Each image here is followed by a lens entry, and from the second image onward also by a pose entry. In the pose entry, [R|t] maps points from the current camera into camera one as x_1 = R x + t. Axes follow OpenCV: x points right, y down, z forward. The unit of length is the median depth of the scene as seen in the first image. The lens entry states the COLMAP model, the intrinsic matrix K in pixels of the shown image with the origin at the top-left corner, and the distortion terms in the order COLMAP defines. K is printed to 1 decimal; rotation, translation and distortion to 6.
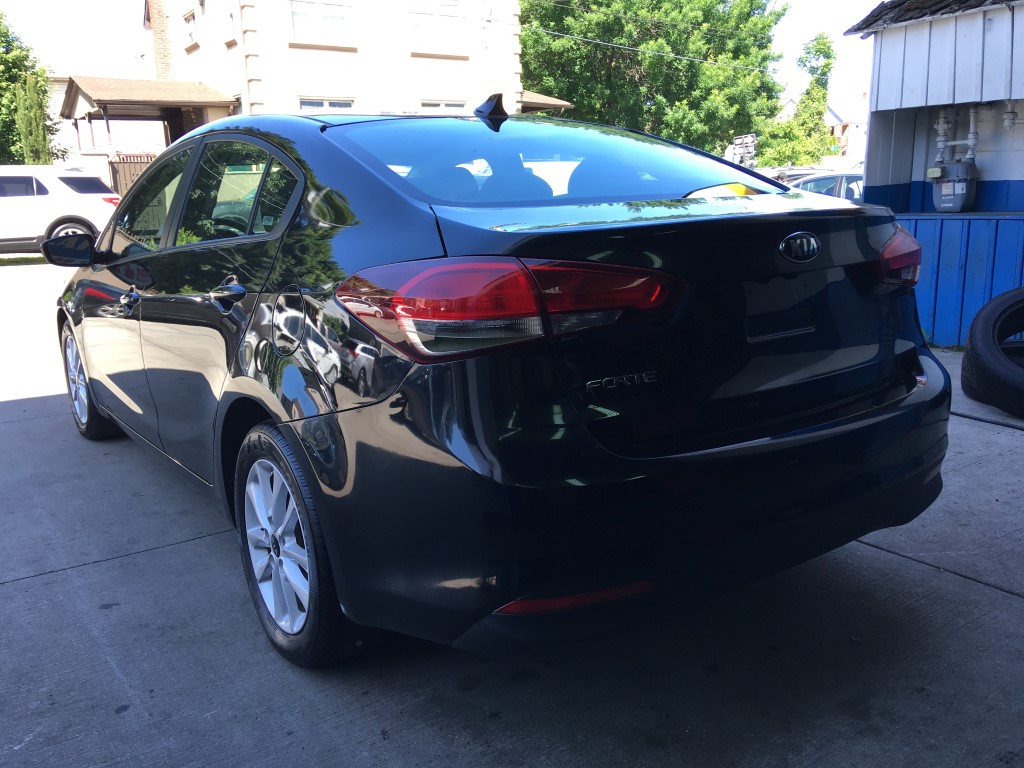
lens RADIAL K [[860.2, 0, 510.4], [0, 860.2, 385.0], [0, 0, 1]] dist [0.099008, -0.151104]
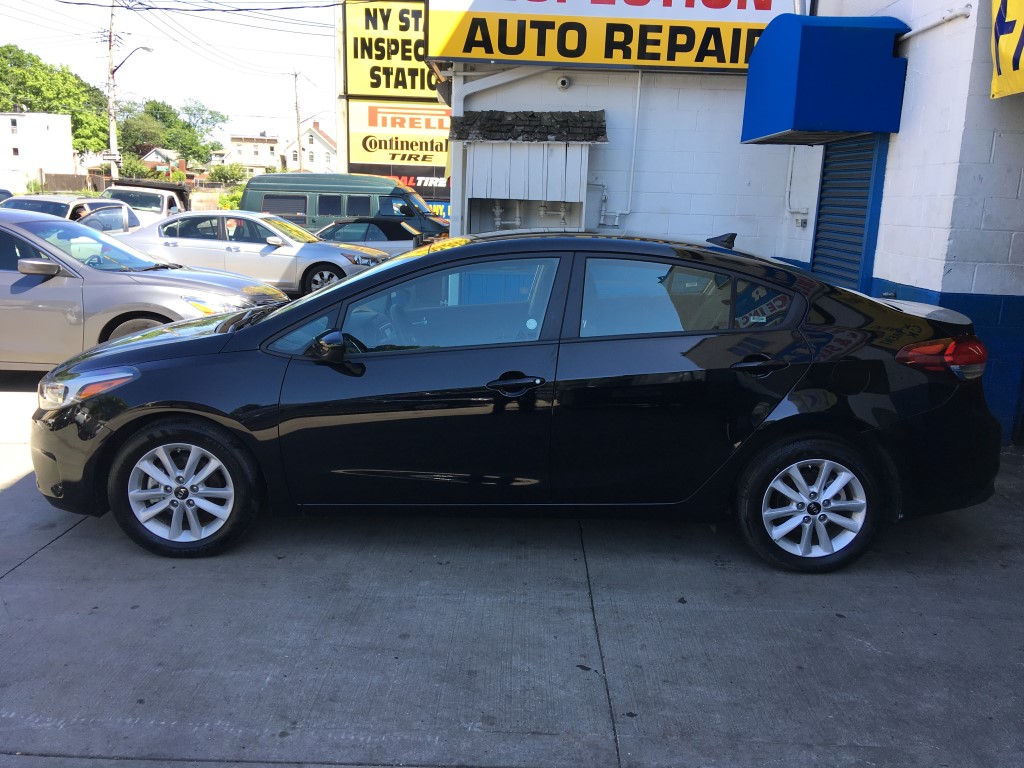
lens RADIAL K [[860.2, 0, 510.4], [0, 860.2, 385.0], [0, 0, 1]] dist [0.099008, -0.151104]
pose [[0.576355, -0.124663, 0.807635, -0.107755], [0.137449, 0.989004, 0.054570, -0.012717], [-0.805558, 0.079557, 0.587152, 0.023840]]
